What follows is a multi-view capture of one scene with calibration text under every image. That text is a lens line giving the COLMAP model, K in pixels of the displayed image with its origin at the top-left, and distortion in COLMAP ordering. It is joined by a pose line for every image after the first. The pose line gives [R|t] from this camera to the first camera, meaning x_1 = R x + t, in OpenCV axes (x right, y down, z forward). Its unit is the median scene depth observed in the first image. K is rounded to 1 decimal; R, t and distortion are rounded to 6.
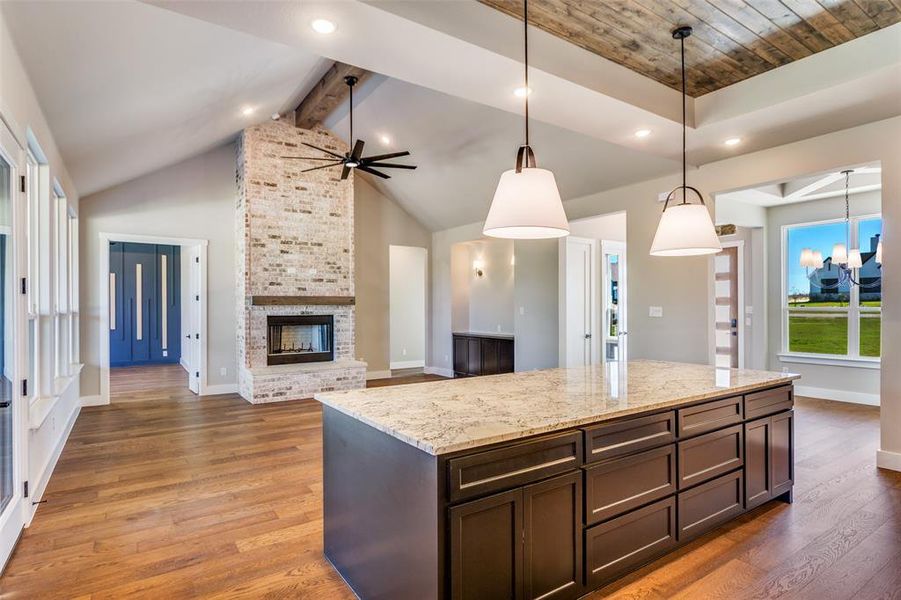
lens RADIAL K [[479.8, 0, 448.3], [0, 479.8, 302.8], [0, 0, 1]] dist [-0.004073, 0.000178]
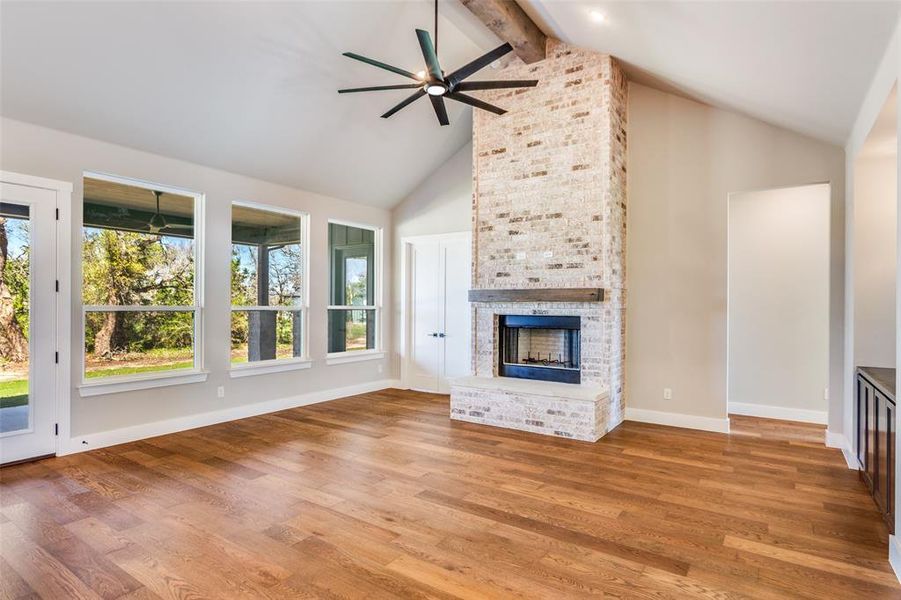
lens RADIAL K [[479.8, 0, 448.3], [0, 479.8, 302.8], [0, 0, 1]] dist [-0.004073, 0.000178]
pose [[0.368076, 0.002191, -0.929793, 0.342377], [0.000378, 0.999997, 0.002507, 0.005016], [0.929796, -0.001274, 0.368074, 0.622019]]
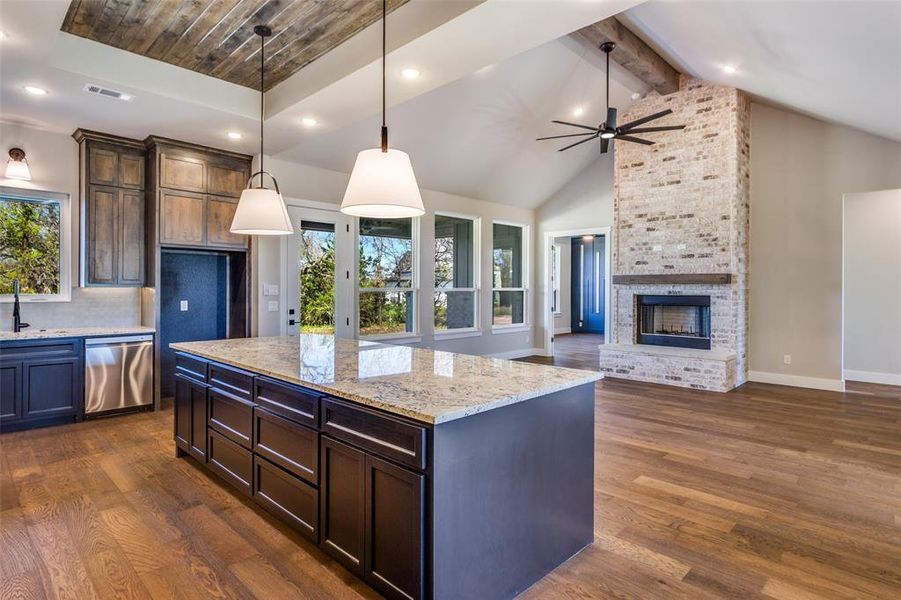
lens RADIAL K [[482.2, 0, 444.8], [0, 482.2, 287.3], [0, 0, 1]] dist [-0.000553, 0.000750]
pose [[0.195777, 0.003835, -0.980641, 0.541376], [0.003421, 0.999984, 0.004593, 0.005327], [0.980642, -0.004254, 0.195761, 0.400706]]
